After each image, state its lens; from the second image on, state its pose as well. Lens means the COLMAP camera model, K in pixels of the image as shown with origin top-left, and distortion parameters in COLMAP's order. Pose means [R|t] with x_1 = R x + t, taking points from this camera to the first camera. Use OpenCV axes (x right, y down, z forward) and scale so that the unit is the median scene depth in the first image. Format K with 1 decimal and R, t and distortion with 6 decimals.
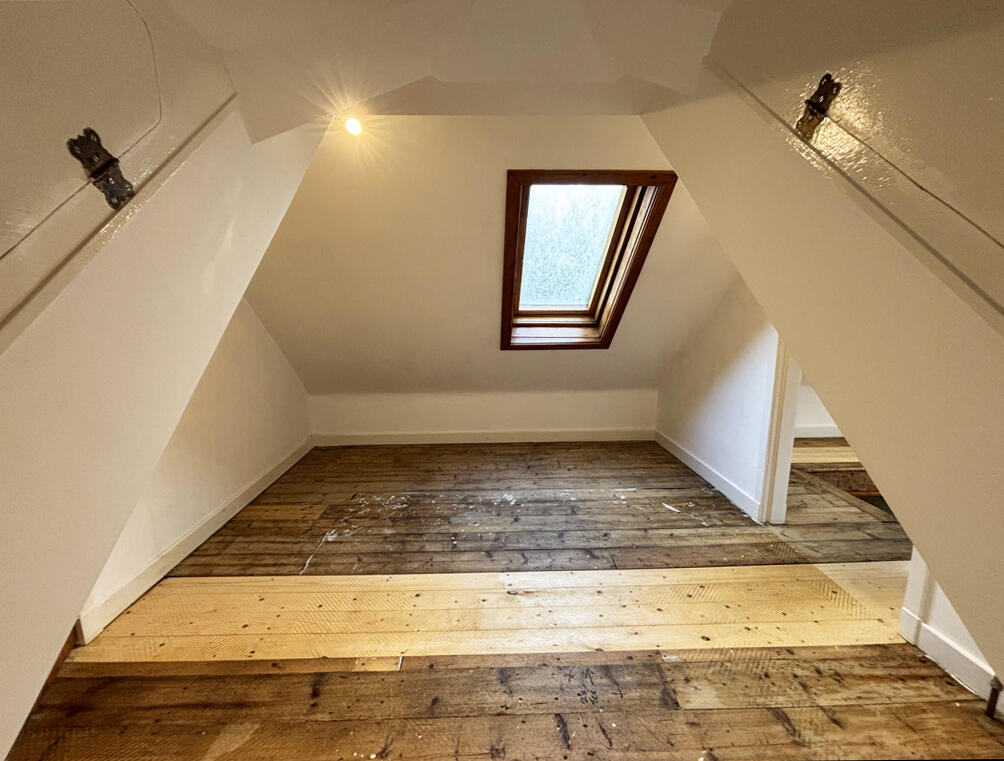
lens RADIAL K [[402.2, 0, 499.3], [0, 402.2, 379.3], [0, 0, 1]] dist [-0.011276, -0.000397]
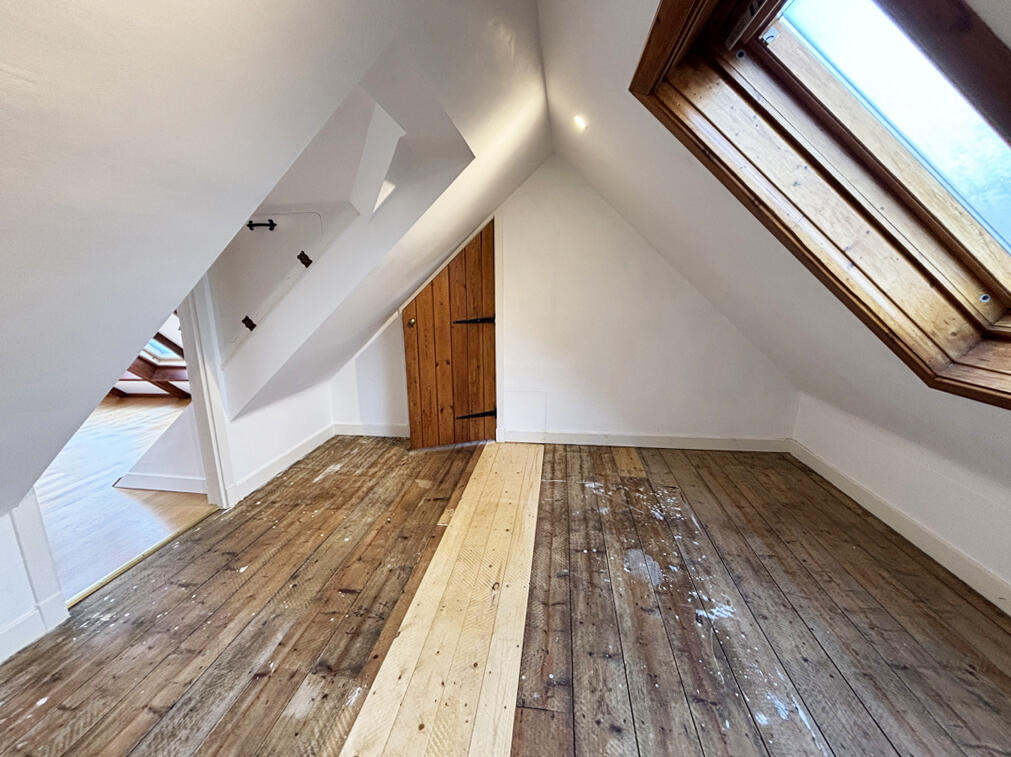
lens RADIAL K [[411.6, 0, 502.2], [0, 411.6, 377.8], [0, 0, 1]] dist [-0.000101, -0.000958]
pose [[-0.163138, 0.228347, -0.959815, 1.099157], [-0.160384, 0.953769, 0.254168, -0.261607], [0.973480, 0.195403, -0.118973, 1.300407]]
